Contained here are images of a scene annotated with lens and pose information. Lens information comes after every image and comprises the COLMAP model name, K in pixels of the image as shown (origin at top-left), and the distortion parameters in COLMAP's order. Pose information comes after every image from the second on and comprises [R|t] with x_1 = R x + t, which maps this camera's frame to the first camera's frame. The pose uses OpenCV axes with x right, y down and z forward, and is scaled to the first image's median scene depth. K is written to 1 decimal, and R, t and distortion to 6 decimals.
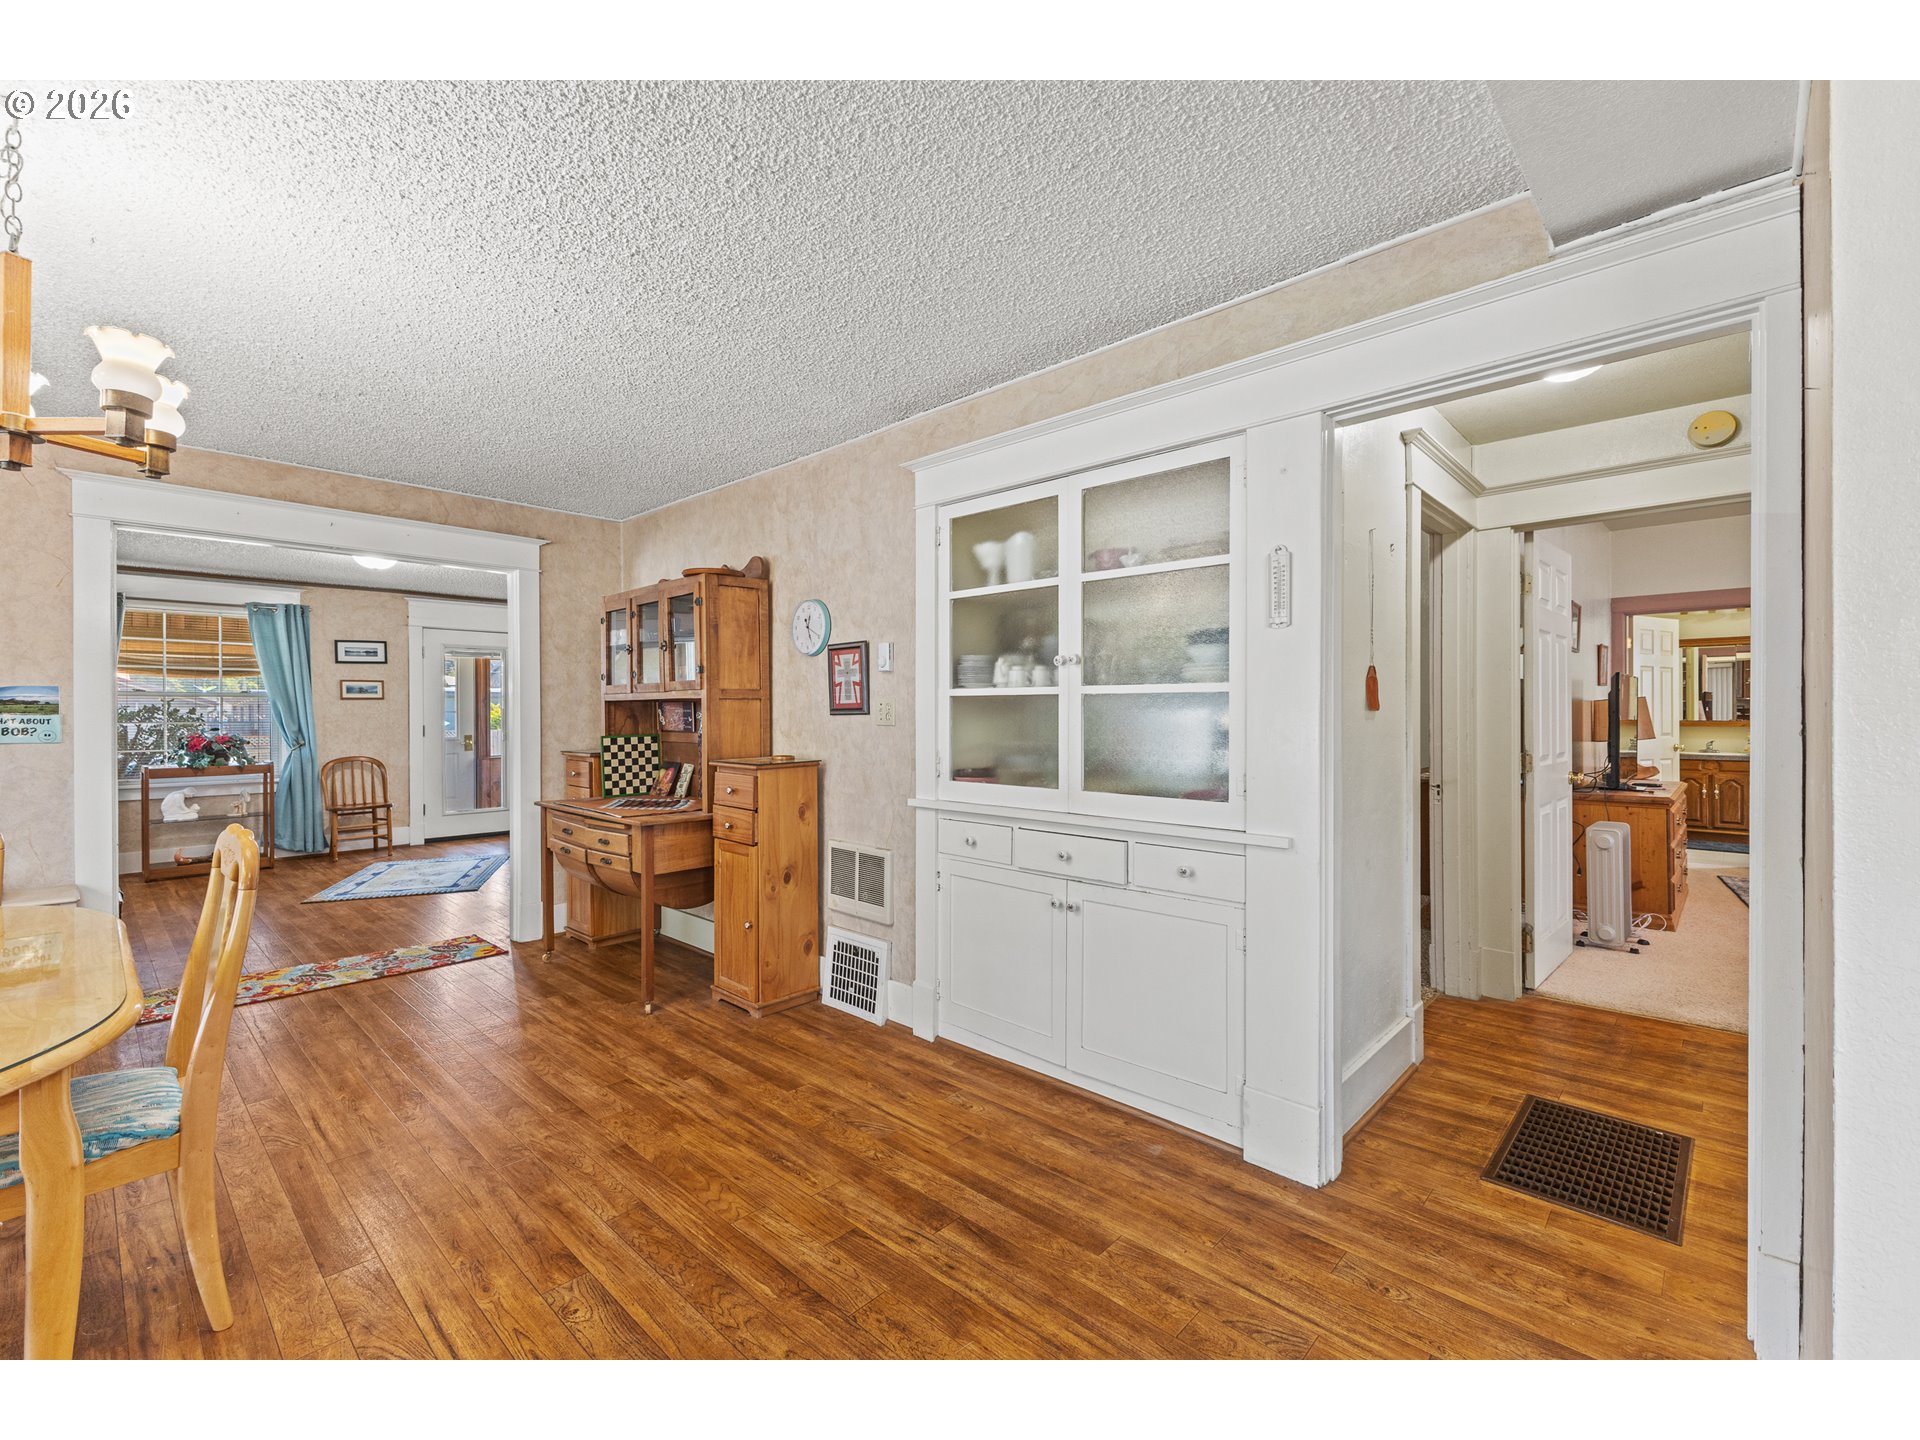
lens RADIAL K [[826.2, 0, 955.9], [0, 826.2, 711.0], [0, 0, 1]] dist [0.010076, -0.000933]
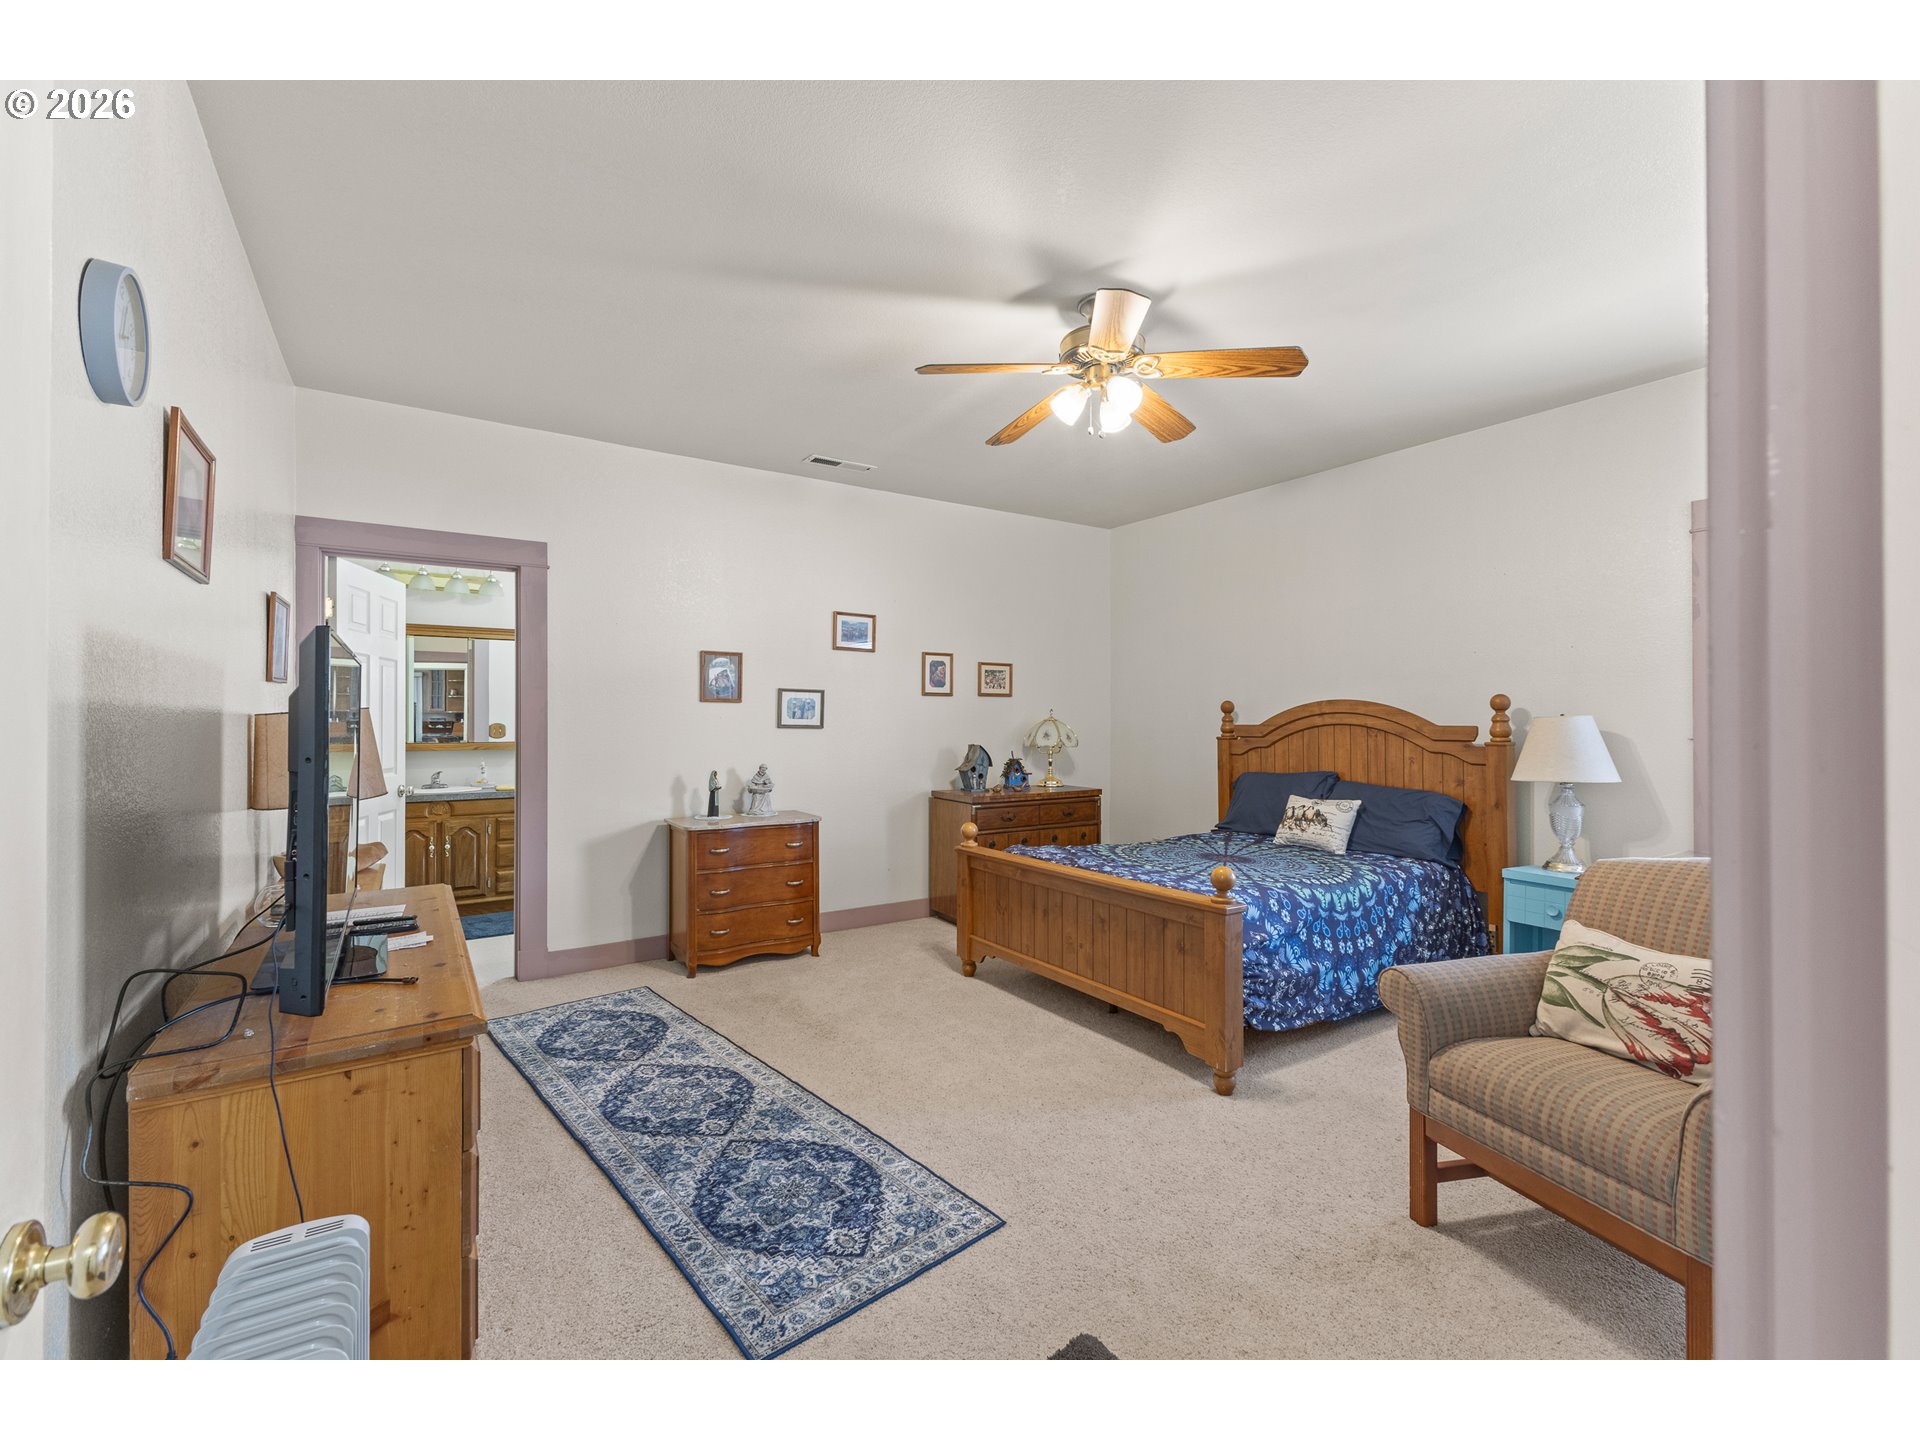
lens RADIAL K [[826.2, 0, 961.9], [0, 826.2, 717.6], [0, 0, 1]] dist [0.010076, -0.000933]
pose [[0.223749, 0.005631, 0.974631, 0.377428], [-0.001426, 0.999984, -0.005451, -0.007721], [-0.974646, -0.000170, 0.223753, 0.480143]]
